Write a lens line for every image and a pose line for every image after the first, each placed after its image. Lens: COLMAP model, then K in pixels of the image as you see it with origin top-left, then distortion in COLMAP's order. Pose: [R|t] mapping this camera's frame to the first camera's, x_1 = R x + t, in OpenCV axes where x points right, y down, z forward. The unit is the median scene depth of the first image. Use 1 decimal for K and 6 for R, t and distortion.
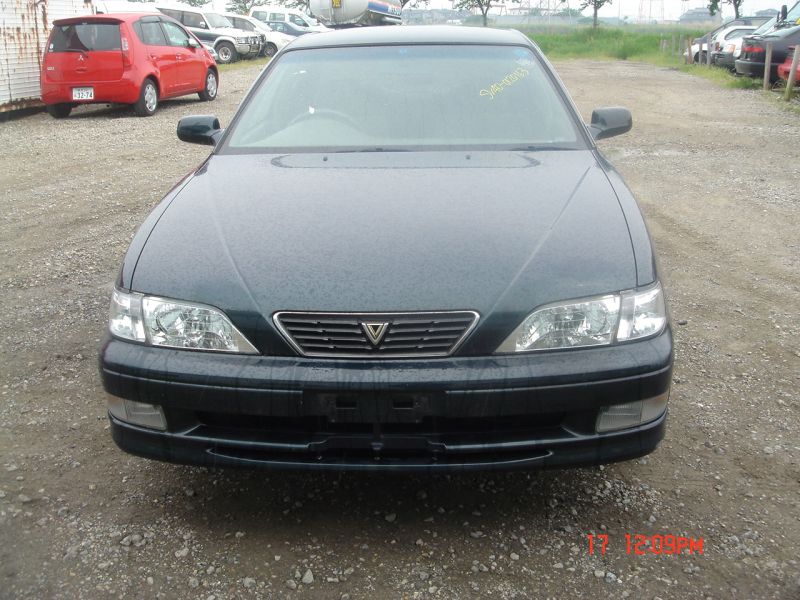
lens RADIAL K [[903.3, 0, 400.0], [0, 903.3, 300.0], [0, 0, 1]] dist [-0.147439, 0.070671]
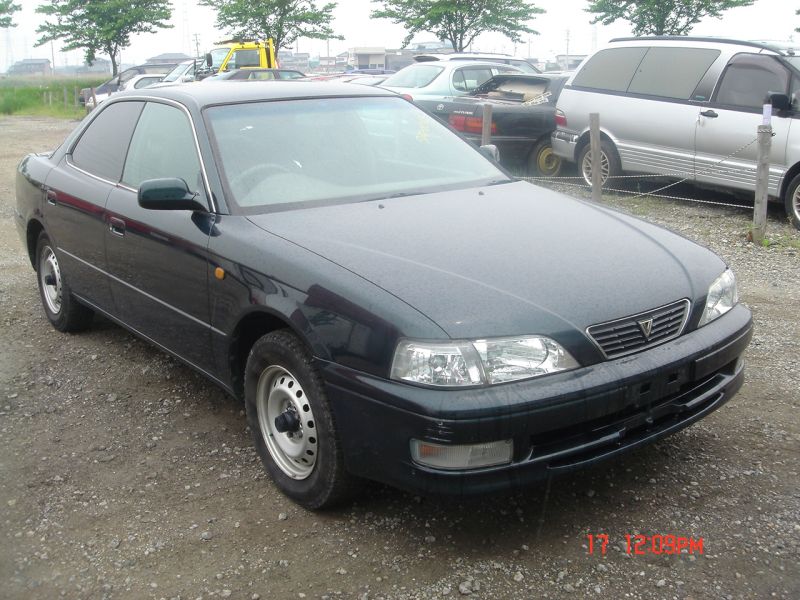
lens RADIAL K [[903.3, 0, 400.0], [0, 903.3, 300.0], [0, 0, 1]] dist [-0.147439, 0.070671]
pose [[0.752093, -0.160018, 0.639336, -1.038971], [0.194053, 0.980840, 0.017215, -0.086834], [-0.629841, 0.111117, 0.768735, 0.258893]]
